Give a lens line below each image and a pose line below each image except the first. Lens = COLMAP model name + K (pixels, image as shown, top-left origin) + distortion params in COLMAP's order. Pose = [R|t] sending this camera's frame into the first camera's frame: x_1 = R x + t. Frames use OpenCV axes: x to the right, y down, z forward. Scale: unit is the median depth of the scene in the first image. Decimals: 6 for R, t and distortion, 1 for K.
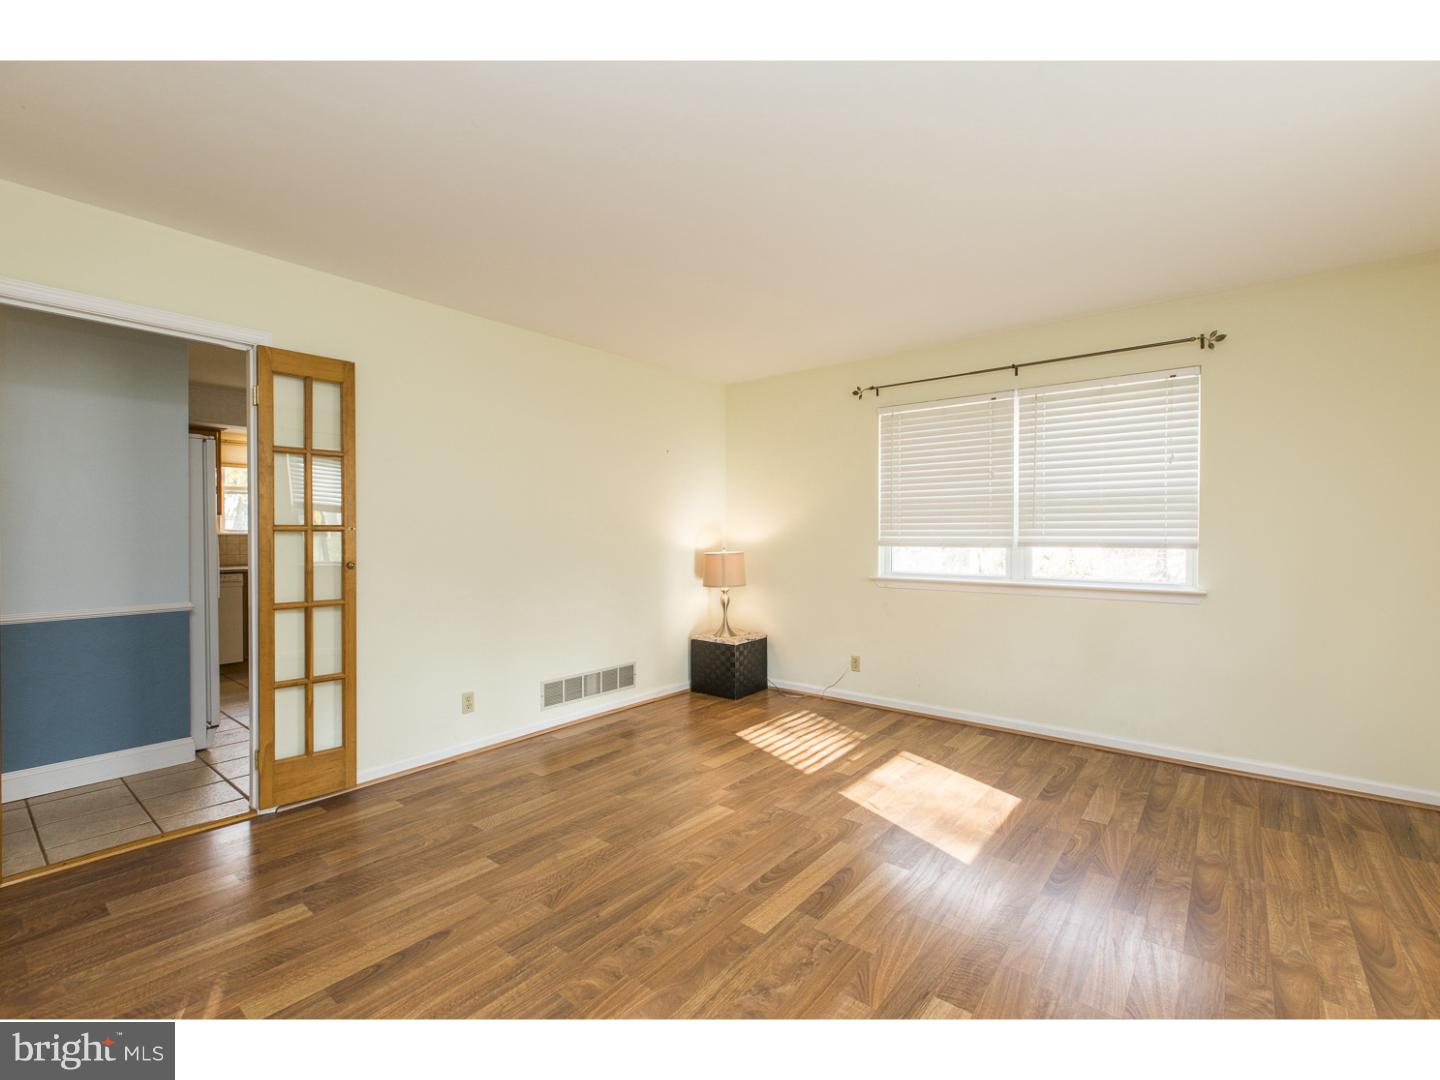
lens RADIAL K [[641.1, 0, 717.4], [0, 641.1, 540.2], [0, 0, 1]] dist [-0.002789, -0.000359]
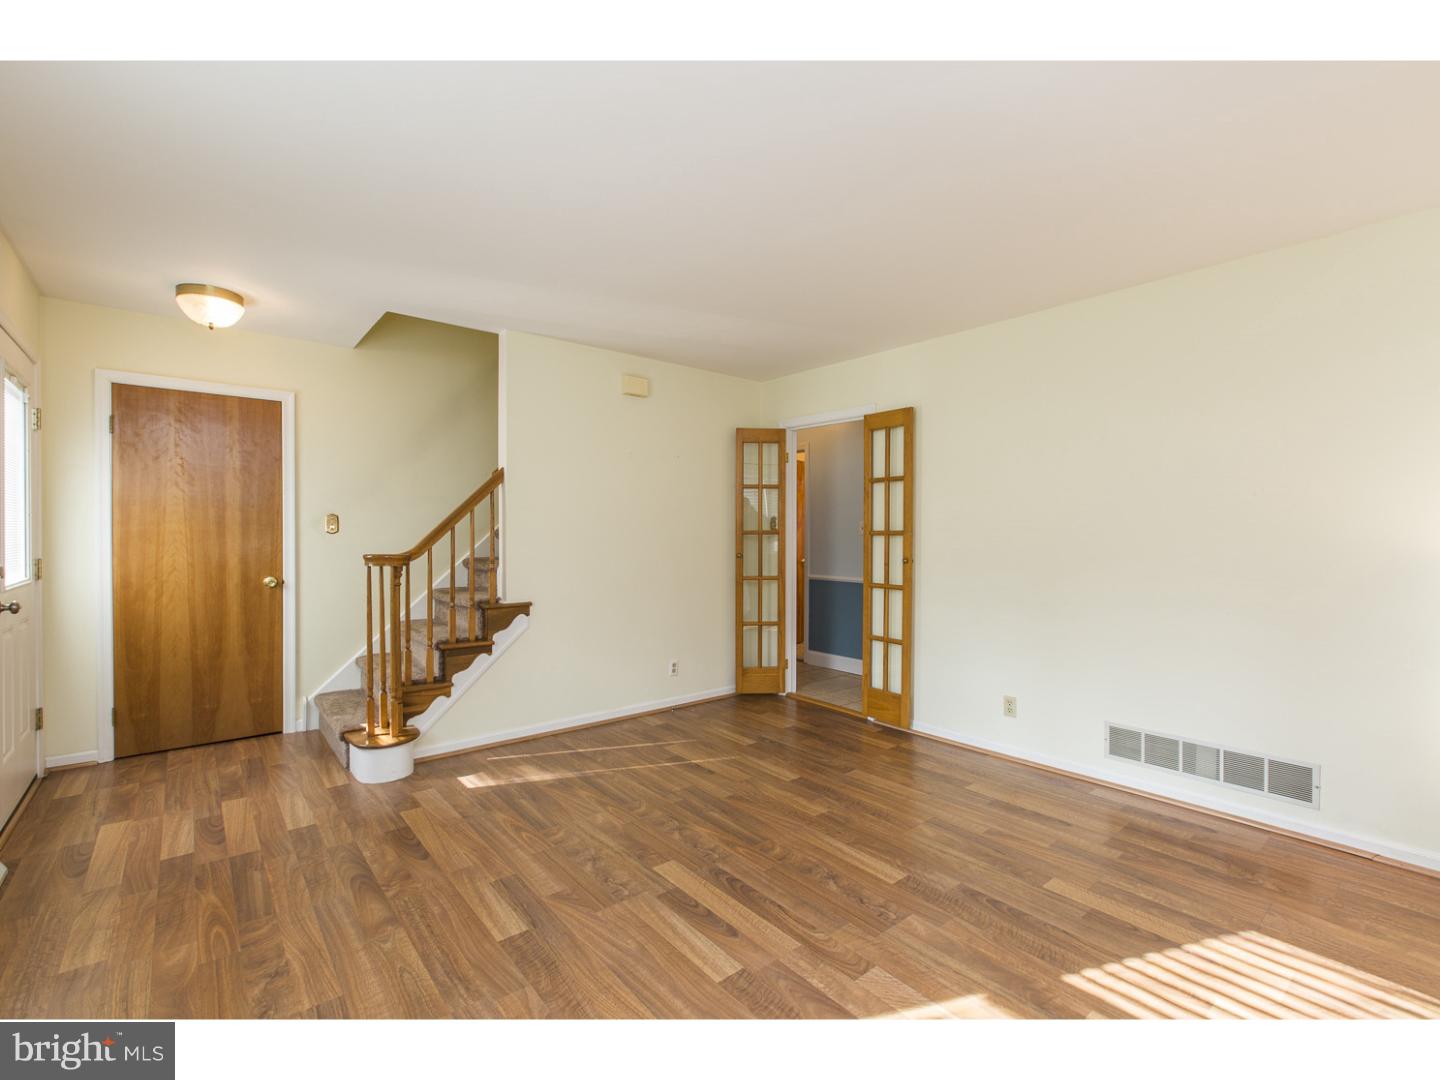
lens RADIAL K [[641.1, 0, 718.3], [0, 641.1, 534.4], [0, 0, 1]] dist [-0.002789, -0.000359]
pose [[-0.197737, 0.002028, -0.980253, 0.812830], [-0.017067, 0.999839, 0.005511, -0.015134], [0.980106, 0.017820, -0.197671, 0.890755]]
